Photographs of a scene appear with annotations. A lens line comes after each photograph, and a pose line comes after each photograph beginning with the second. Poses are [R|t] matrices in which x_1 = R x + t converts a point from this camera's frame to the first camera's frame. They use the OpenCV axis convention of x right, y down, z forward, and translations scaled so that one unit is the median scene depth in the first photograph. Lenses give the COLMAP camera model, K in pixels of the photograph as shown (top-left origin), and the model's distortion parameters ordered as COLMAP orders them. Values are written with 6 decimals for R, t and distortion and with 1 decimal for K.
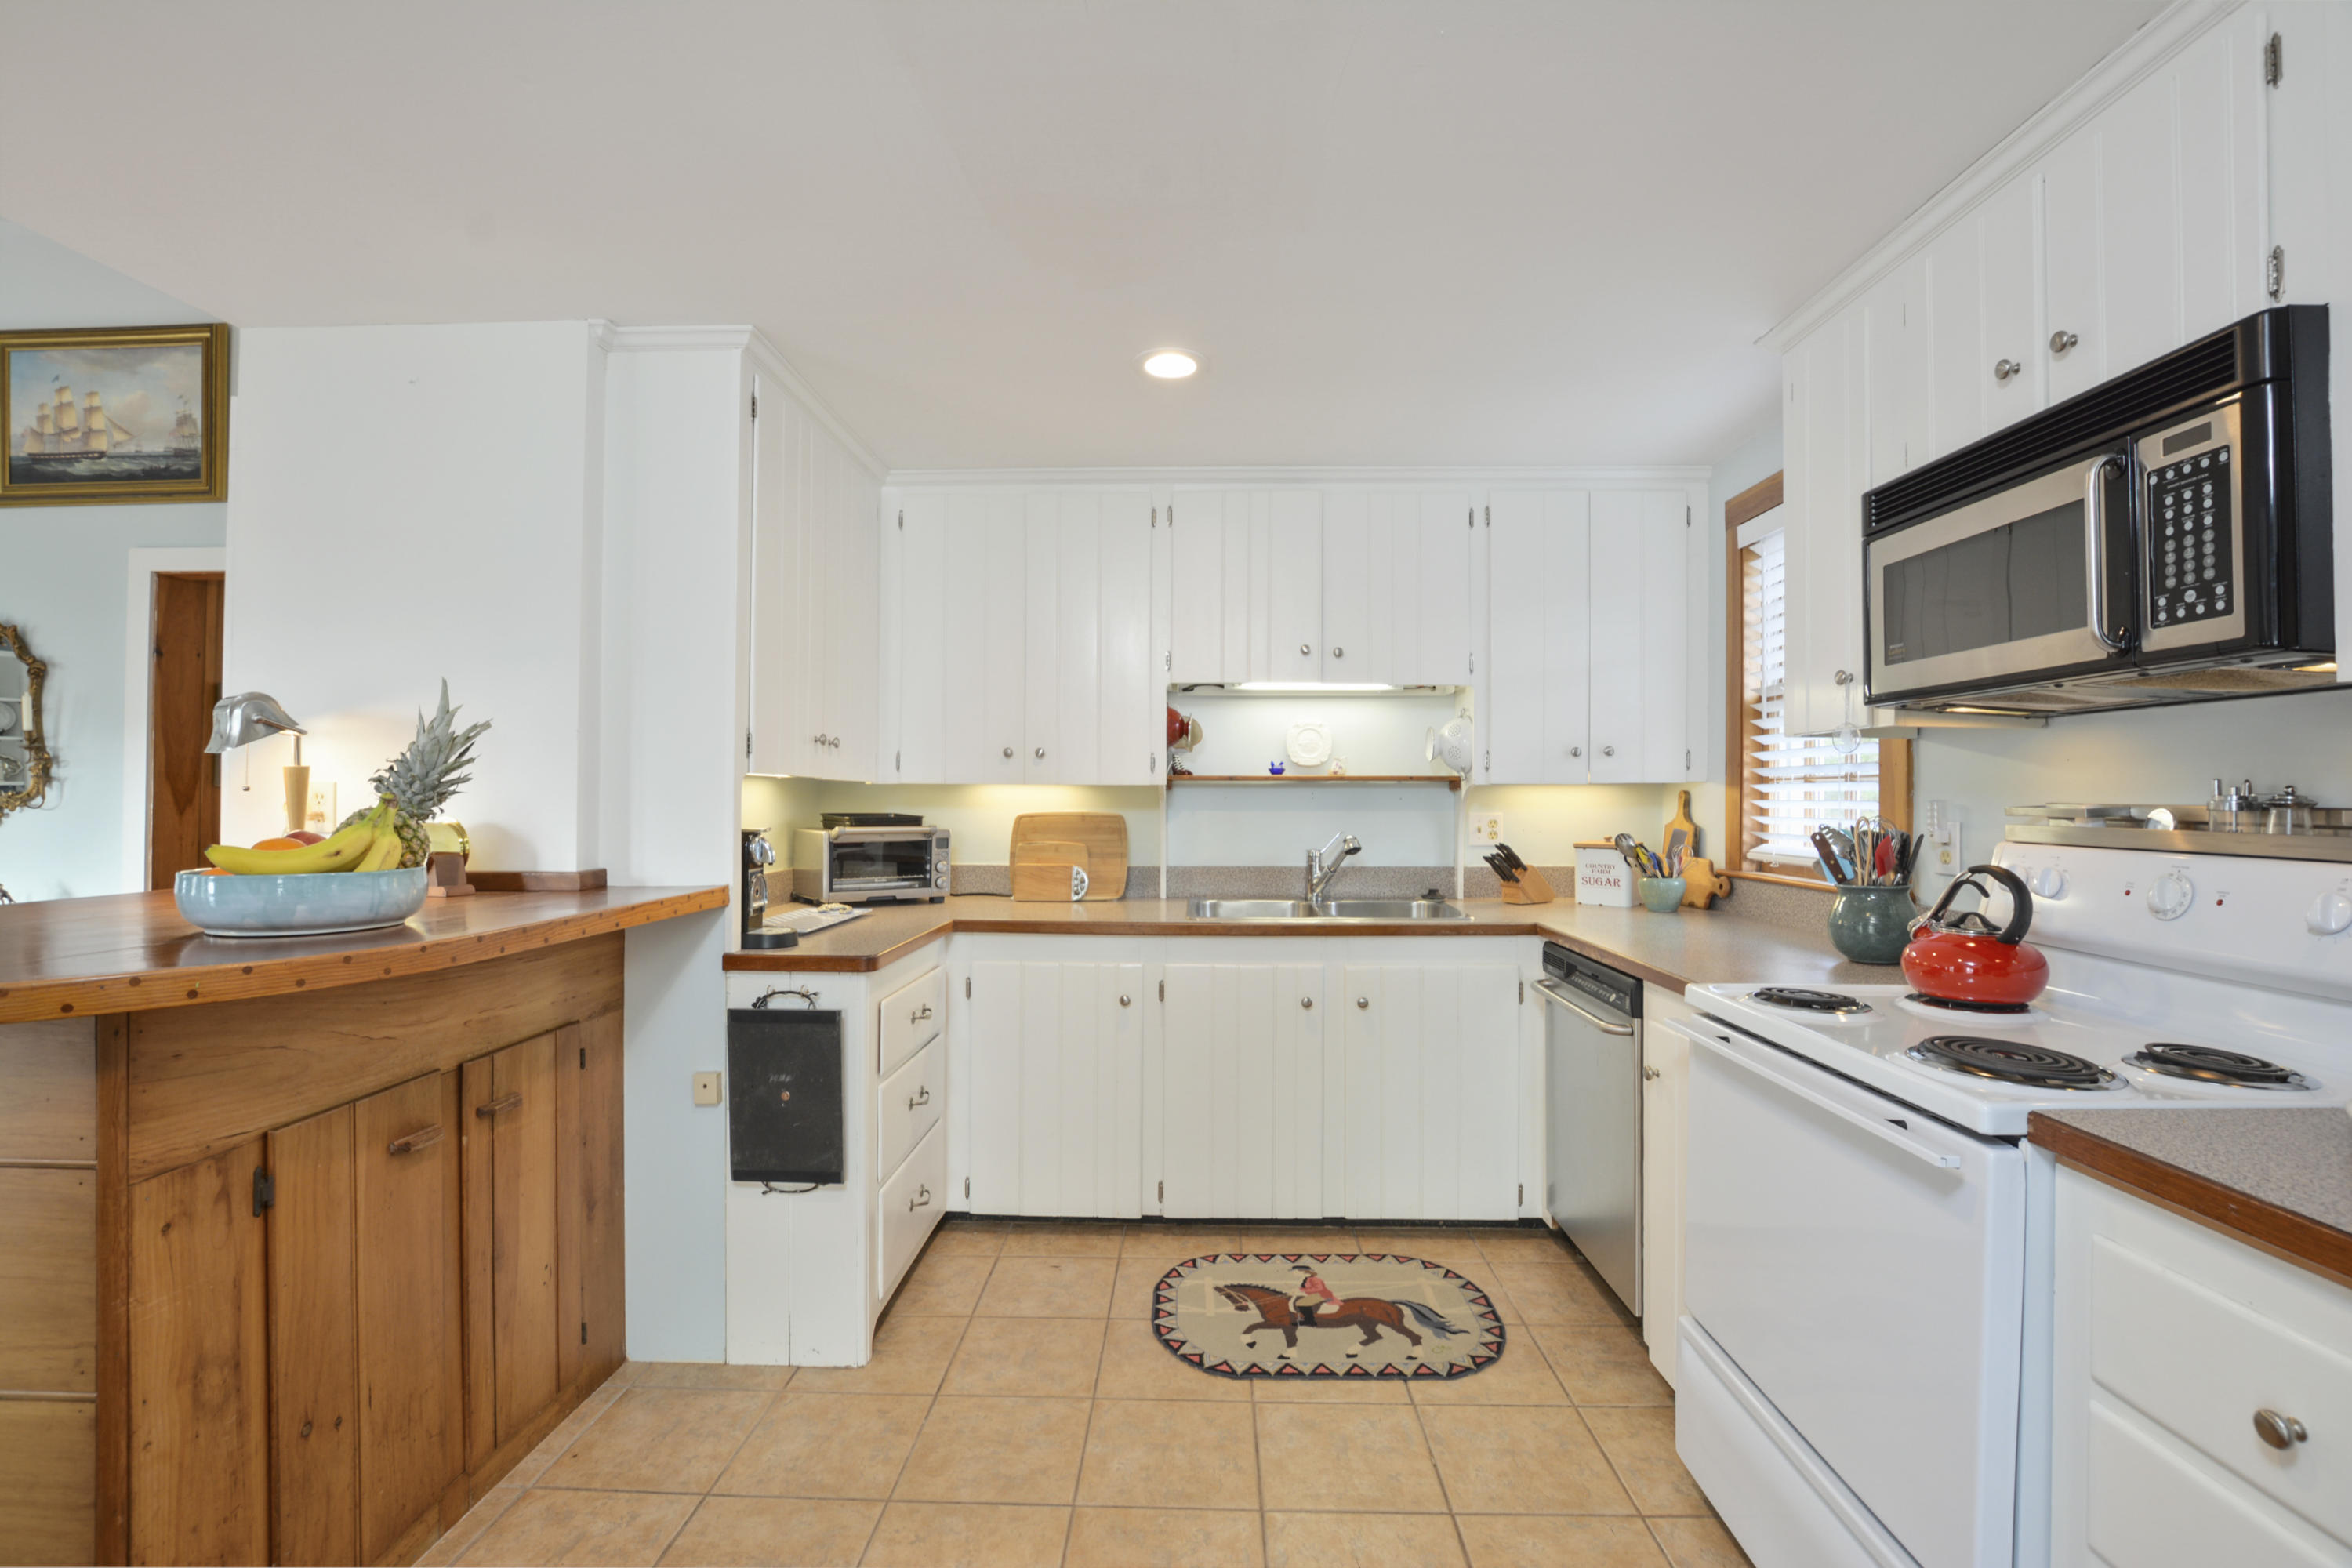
lens RADIAL K [[1053.5, 0, 1185.1], [0, 1053.5, 789.4], [0, 0, 1]] dist [-0.025762, 0.001708]
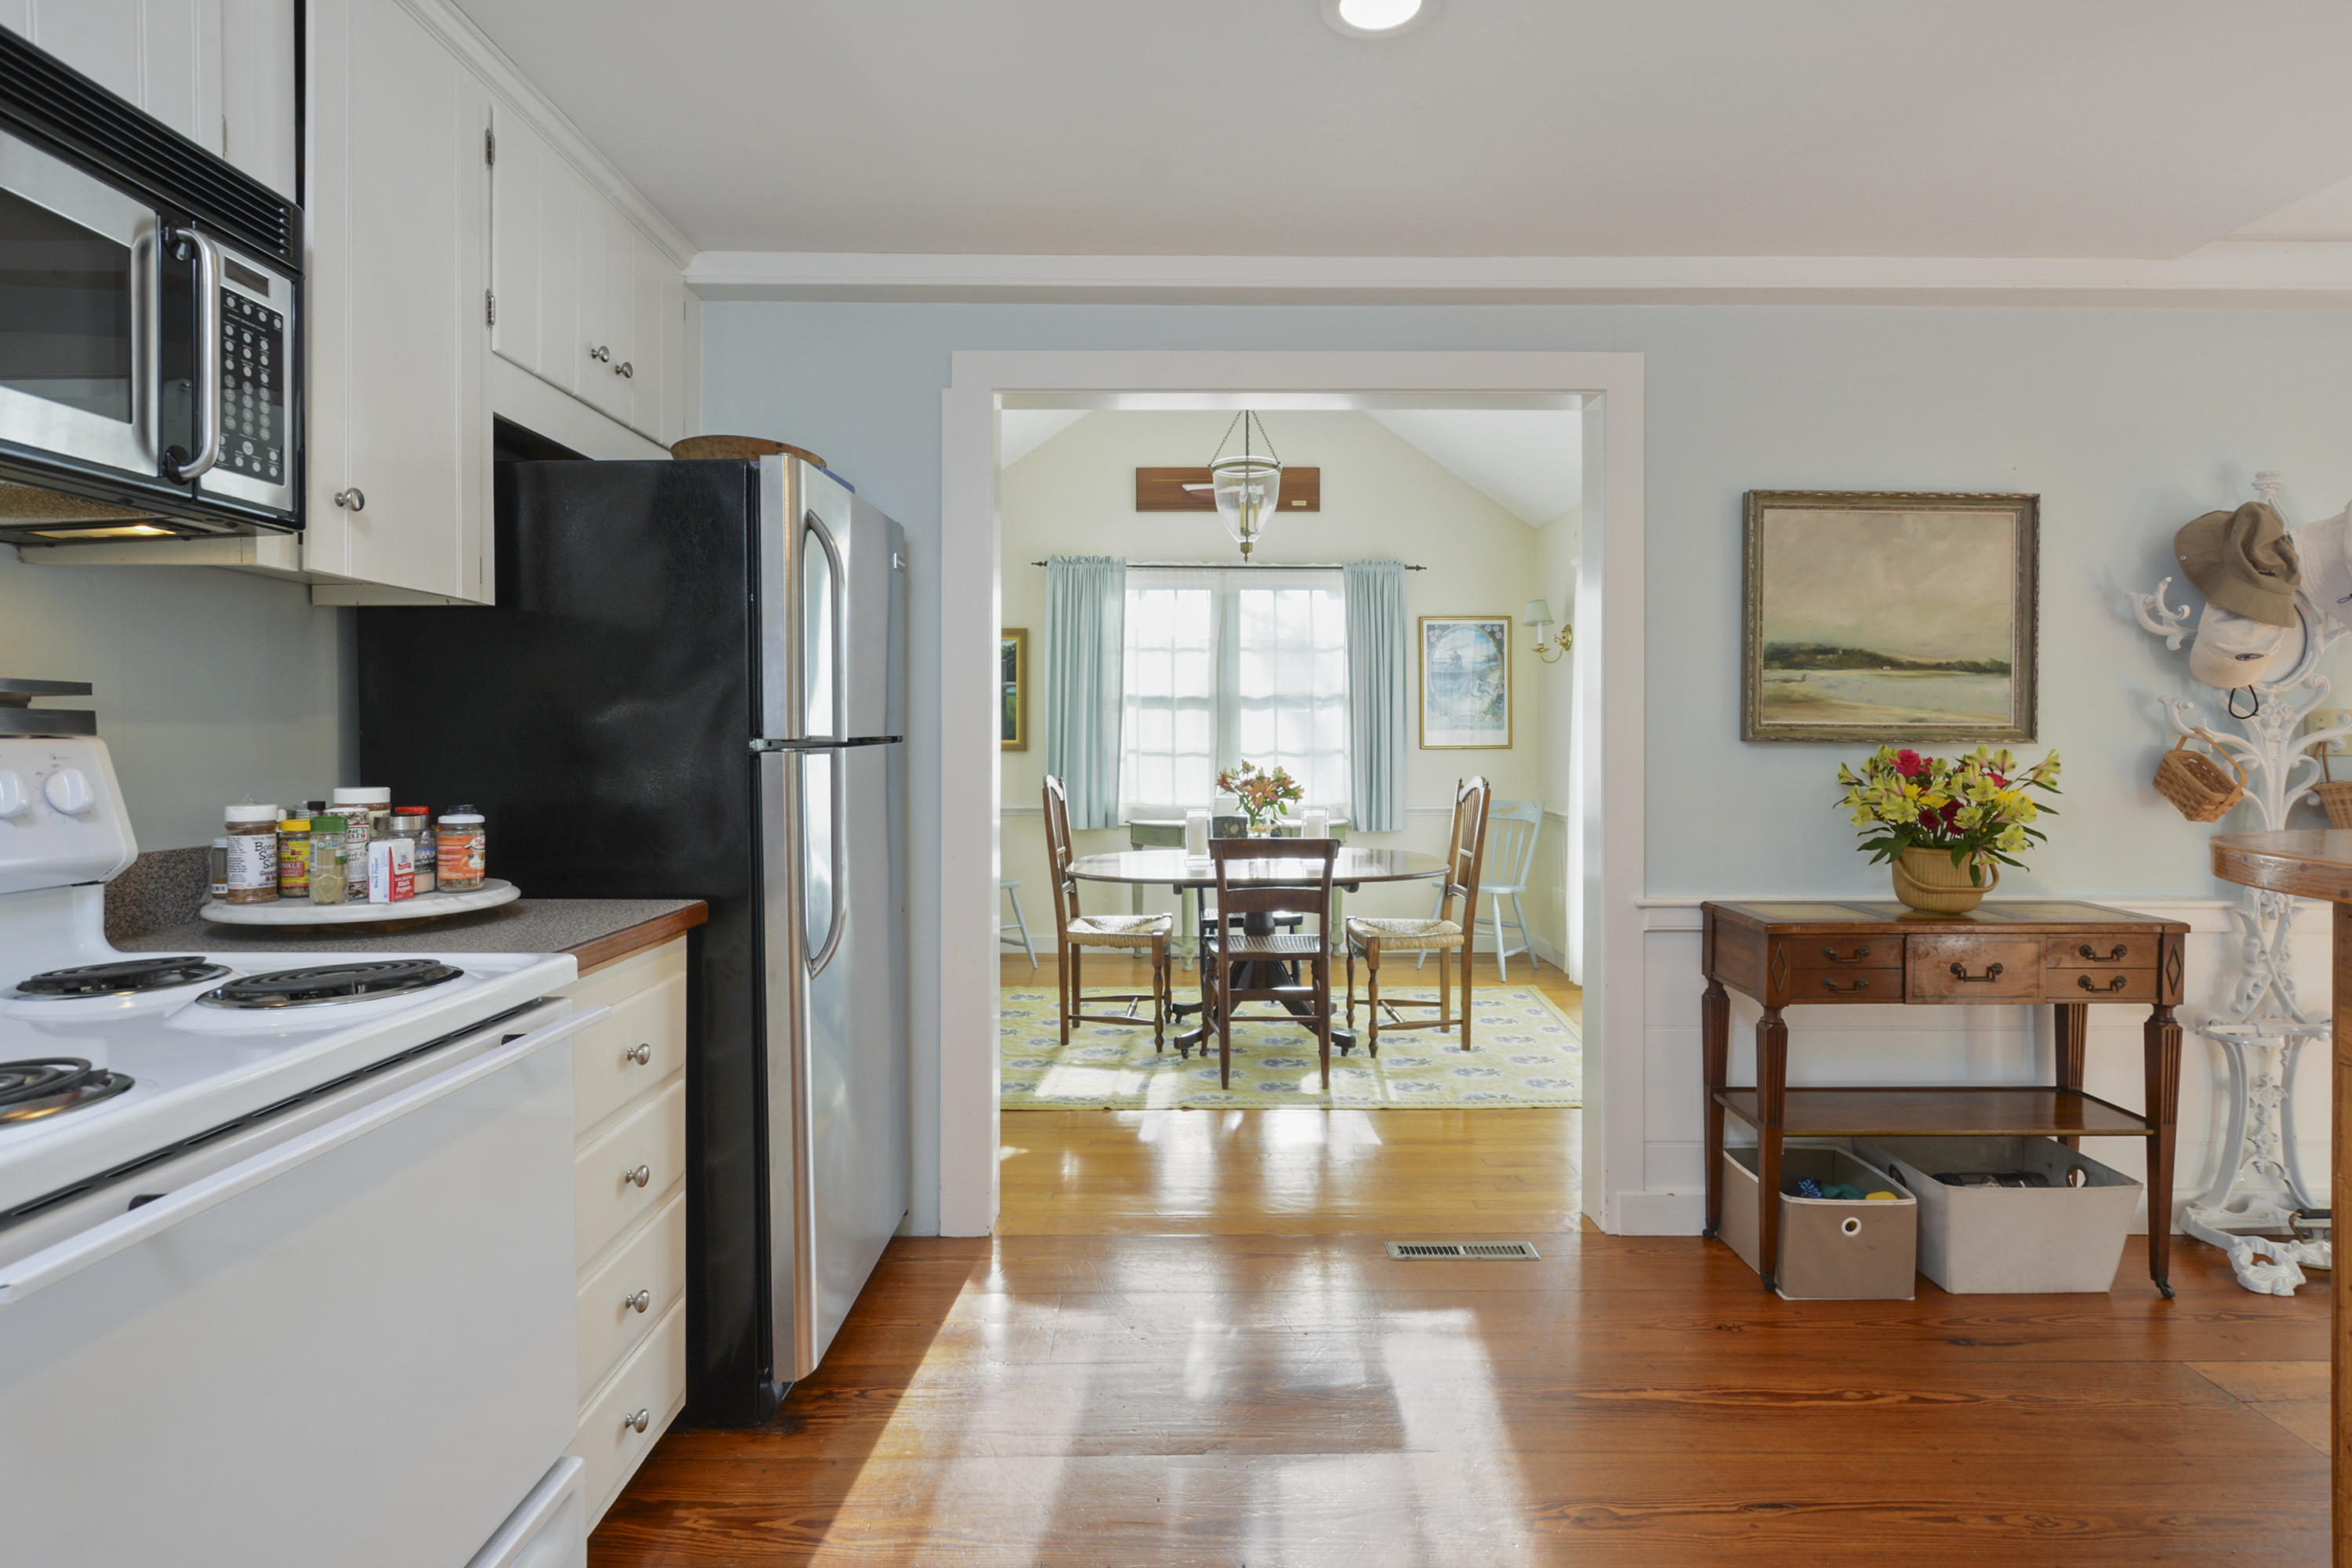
lens RADIAL K [[1154.5, 0, 1175.8], [0, 1154.5, 759.4], [0, 0, 1]] dist [-0.015420, 0.000929]
pose [[-1.000000, 0.000876, -0.000275, 0.074780], [0.000874, 0.999982, 0.006019, 0.047927], [0.000281, 0.006019, -0.999982, 1.102576]]
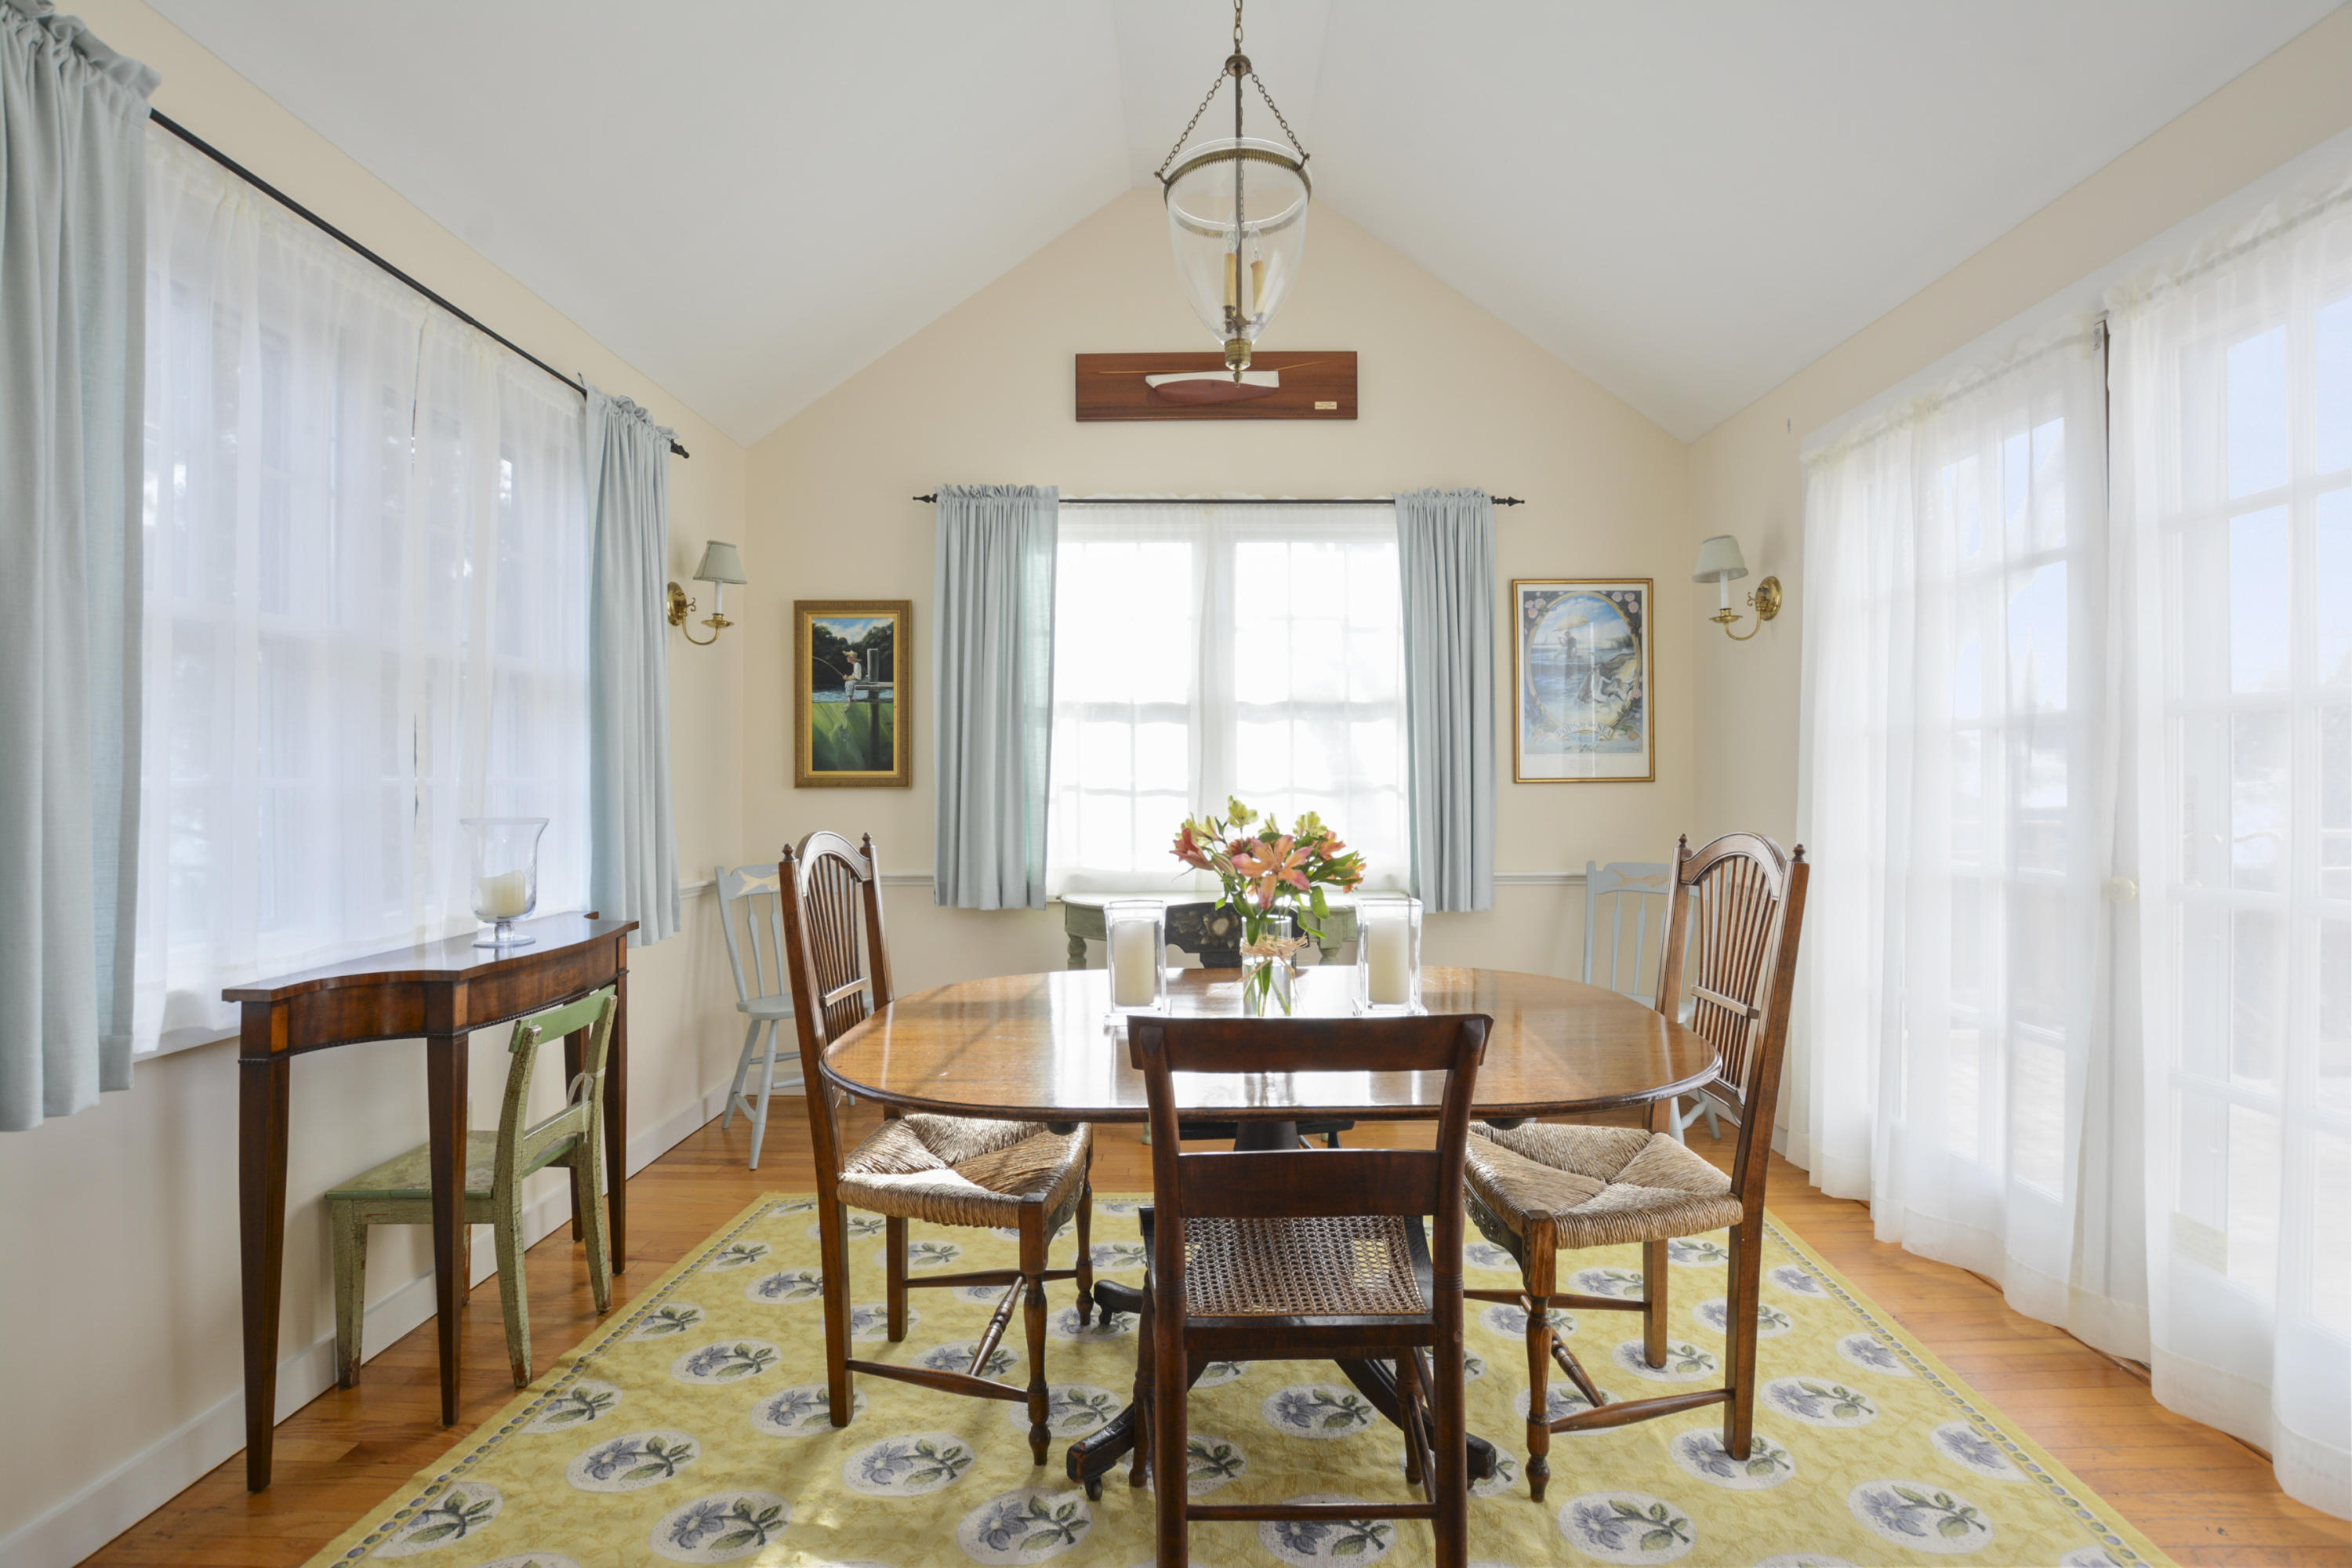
lens RADIAL K [[1053.5, 0, 1169.3], [0, 1053.5, 792.0], [0, 0, 1]] dist [-0.025762, 0.001708]
pose [[-0.999825, 0.003716, 0.018320, 0.048696], [0.003630, 0.999982, -0.004711, 0.051870], [-0.018337, -0.004643, -0.999821, 0.736125]]
